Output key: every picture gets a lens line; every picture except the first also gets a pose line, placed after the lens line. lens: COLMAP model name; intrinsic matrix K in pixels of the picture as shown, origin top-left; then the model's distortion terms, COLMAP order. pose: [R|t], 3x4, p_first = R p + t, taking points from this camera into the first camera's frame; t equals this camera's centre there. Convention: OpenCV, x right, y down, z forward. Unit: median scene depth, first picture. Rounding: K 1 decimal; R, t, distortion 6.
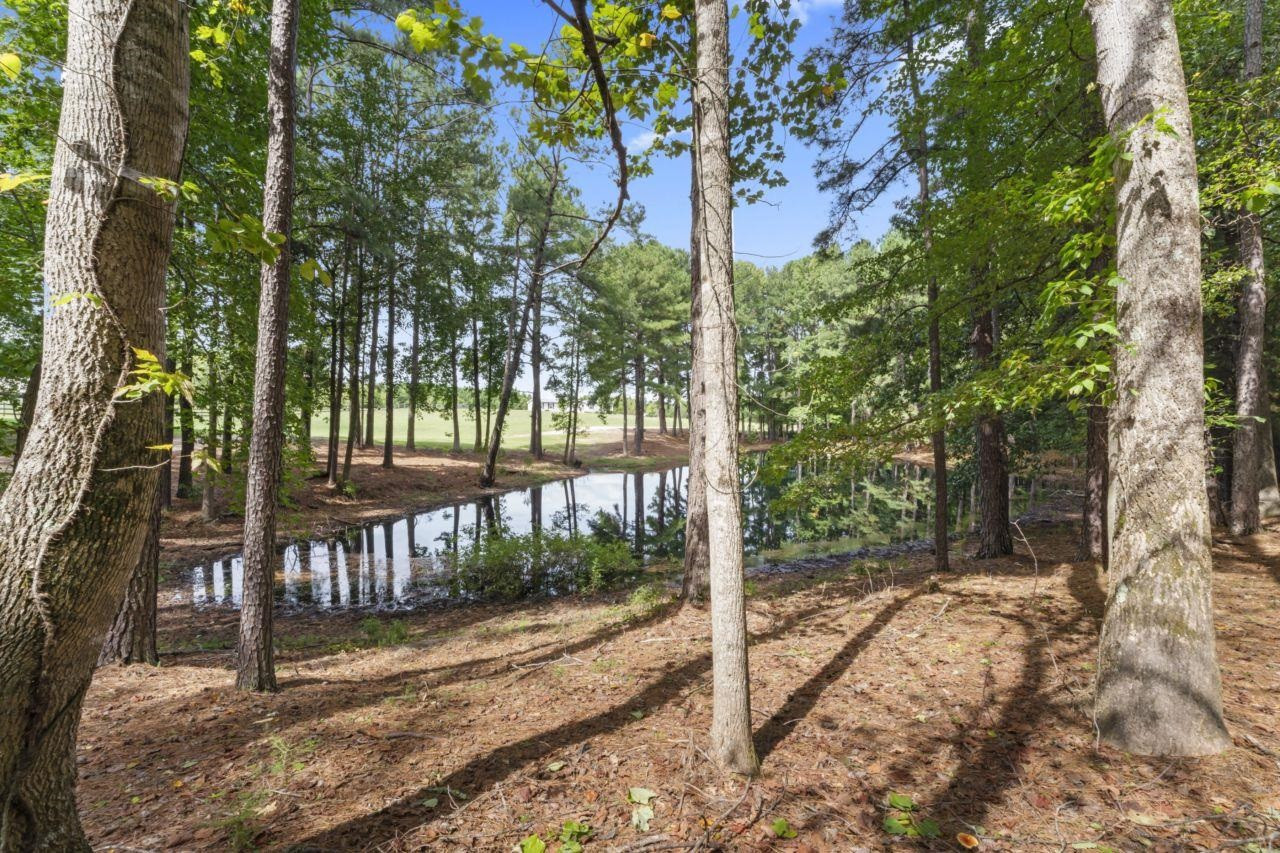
lens RADIAL K [[536.0, 0, 642.8], [0, 536.0, 425.7], [0, 0, 1]] dist [-0.001058, -0.000148]
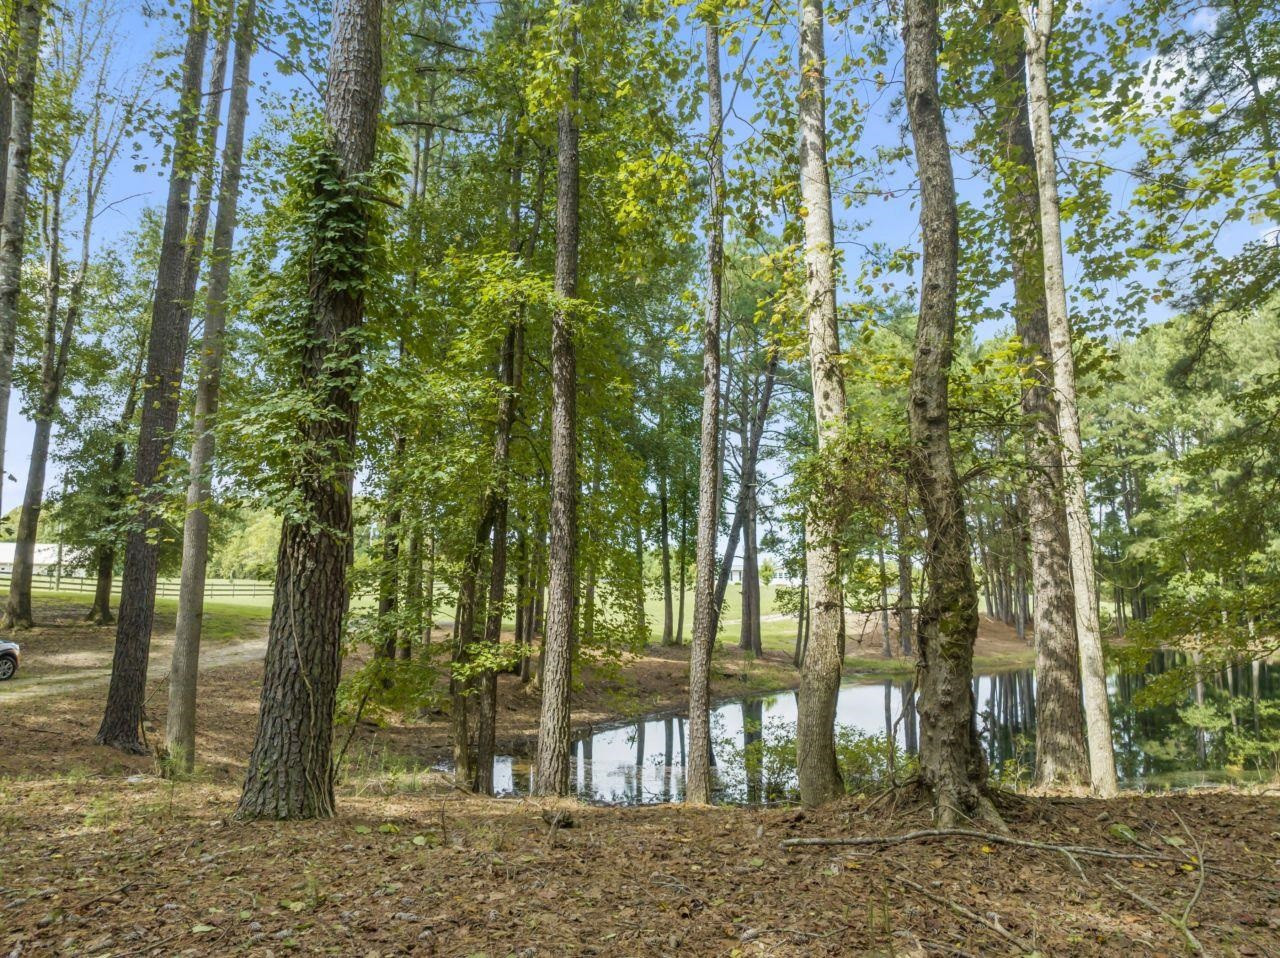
lens RADIAL K [[901.4, 0, 641.2], [0, 901.4, 474.2], [0, 0, 1]] dist [-0.038473, -0.003862]
pose [[0.963599, -0.039585, -0.264404, -0.028582], [-0.000099, 0.988925, -0.148417, 0.002328], [0.267350, 0.143040, 0.952923, -0.132071]]
